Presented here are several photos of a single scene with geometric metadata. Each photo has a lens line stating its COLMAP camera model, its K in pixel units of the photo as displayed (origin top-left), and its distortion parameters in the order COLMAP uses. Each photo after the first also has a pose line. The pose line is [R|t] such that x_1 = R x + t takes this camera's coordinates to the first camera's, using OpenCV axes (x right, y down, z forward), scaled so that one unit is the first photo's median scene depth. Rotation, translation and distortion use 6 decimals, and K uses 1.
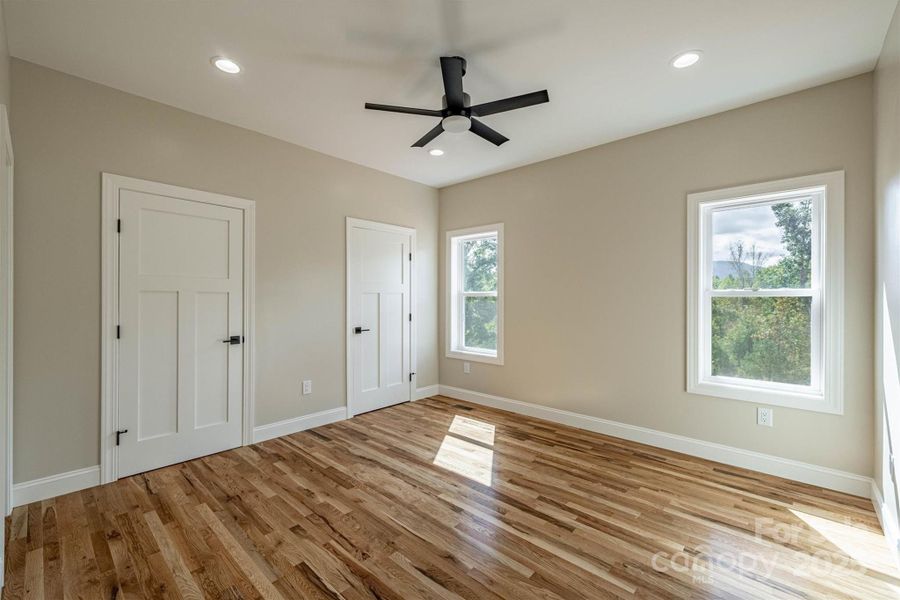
lens RADIAL K [[379.4, 0, 449.1], [0, 379.4, 300.1], [0, 0, 1]] dist [-0.000245, -0.000337]
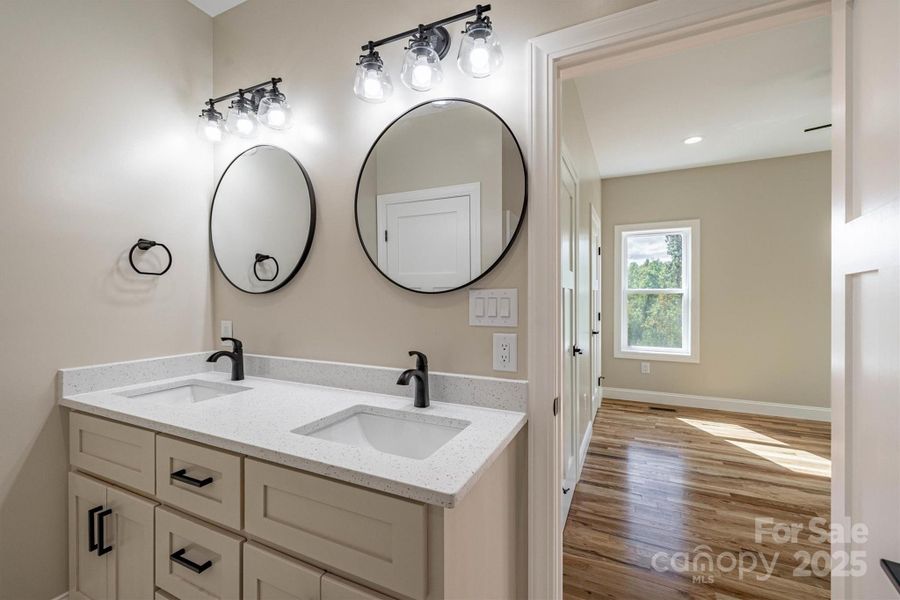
lens RADIAL K [[379.4, 0, 449.4], [0, 379.4, 298.7], [0, 0, 1]] dist [-0.000245, -0.000337]
pose [[0.956759, -0.004368, 0.290850, -0.853164], [0.002711, 0.999978, 0.006101, -0.005485], [-0.290870, -0.005049, 0.956749, 0.268466]]
